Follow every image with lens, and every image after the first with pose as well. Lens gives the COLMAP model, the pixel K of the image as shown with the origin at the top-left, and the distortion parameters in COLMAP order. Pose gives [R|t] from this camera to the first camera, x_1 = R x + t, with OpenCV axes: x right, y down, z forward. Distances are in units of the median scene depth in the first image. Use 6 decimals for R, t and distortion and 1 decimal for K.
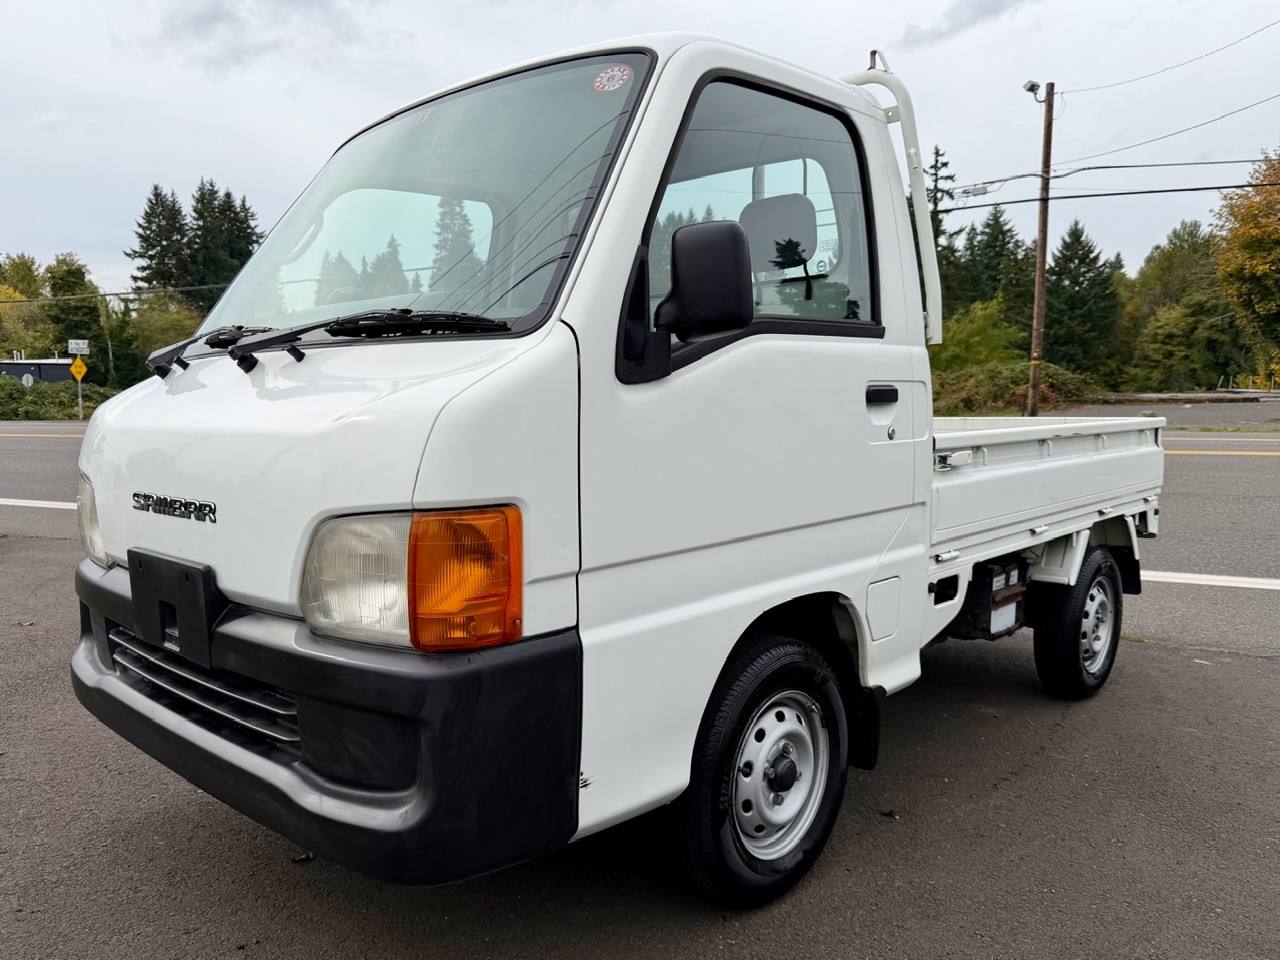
lens RADIAL K [[937.7, 0, 702.9], [0, 937.7, 499.0], [0, 0, 1]] dist [0.043011, -0.067008]
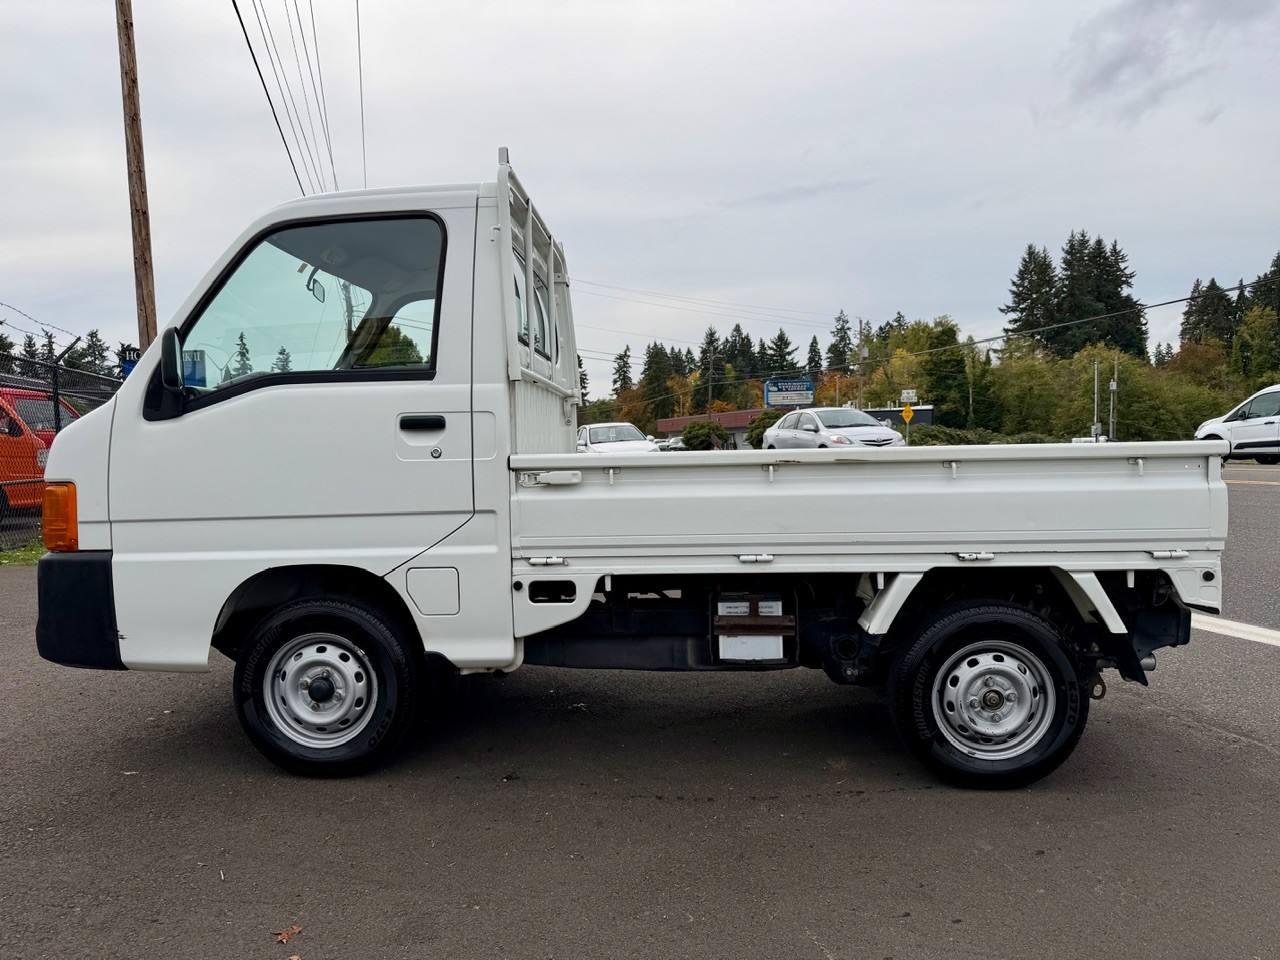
lens RADIAL K [[934.8, 0, 681.1], [0, 934.8, 485.6], [0, 0, 1]] dist [0.026427, -0.039238]
pose [[0.628166, 0.024662, -0.777688, 1.505212], [-0.065692, 0.997610, -0.021426, -0.022390], [0.775301, 0.064547, 0.628285, 0.500439]]
